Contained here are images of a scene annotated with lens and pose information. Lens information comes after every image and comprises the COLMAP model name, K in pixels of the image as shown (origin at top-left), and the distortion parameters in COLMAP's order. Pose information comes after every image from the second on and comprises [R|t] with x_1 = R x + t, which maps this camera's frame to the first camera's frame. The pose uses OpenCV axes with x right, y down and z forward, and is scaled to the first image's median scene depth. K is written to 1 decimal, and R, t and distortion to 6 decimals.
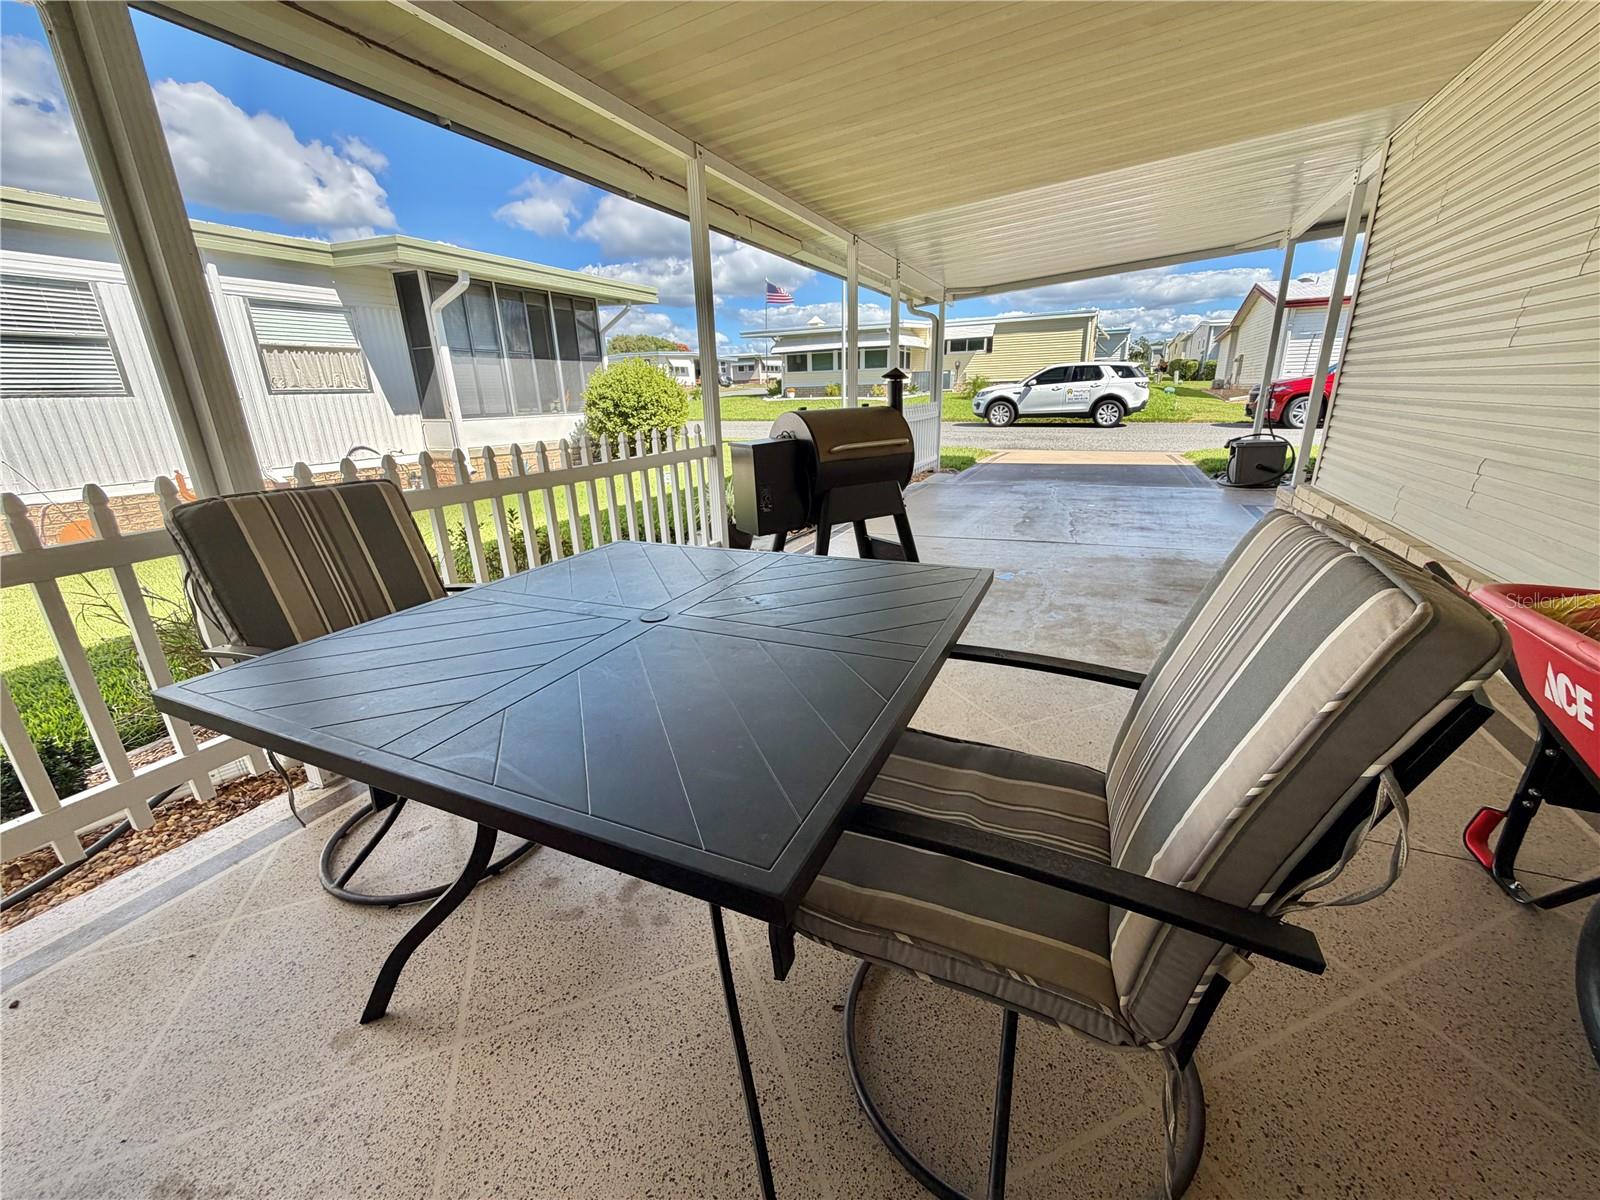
lens RADIAL K [[637.4, 0, 798.0], [0, 637.4, 598.4], [0, 0, 1]] dist [-0.000303, 0.000428]
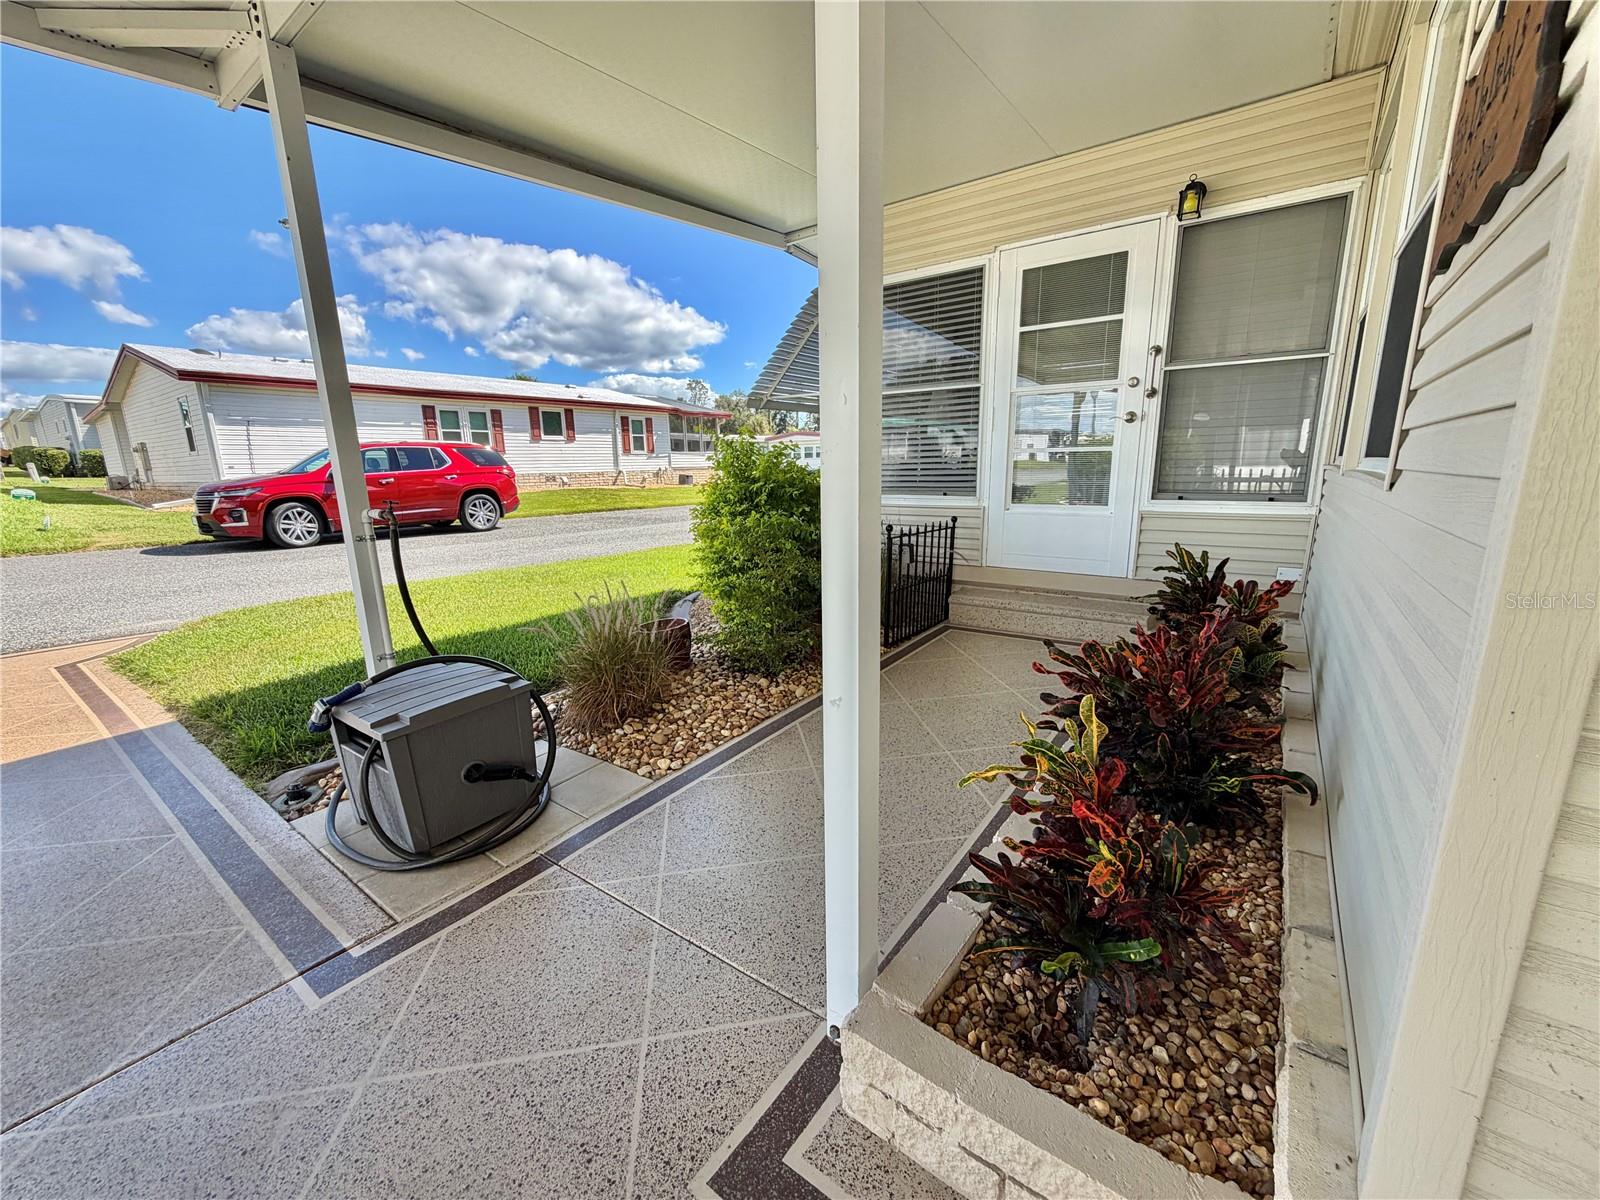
lens RADIAL K [[637.4, 0, 798.7], [0, 637.4, 599.0], [0, 0, 1]] dist [-0.000303, 0.000428]
pose [[0.196206, -0.180173, 0.963868, 0.185957], [0.312557, 0.943192, 0.112683, -0.104469], [-0.929414, 0.279155, 0.241374, 0.295814]]
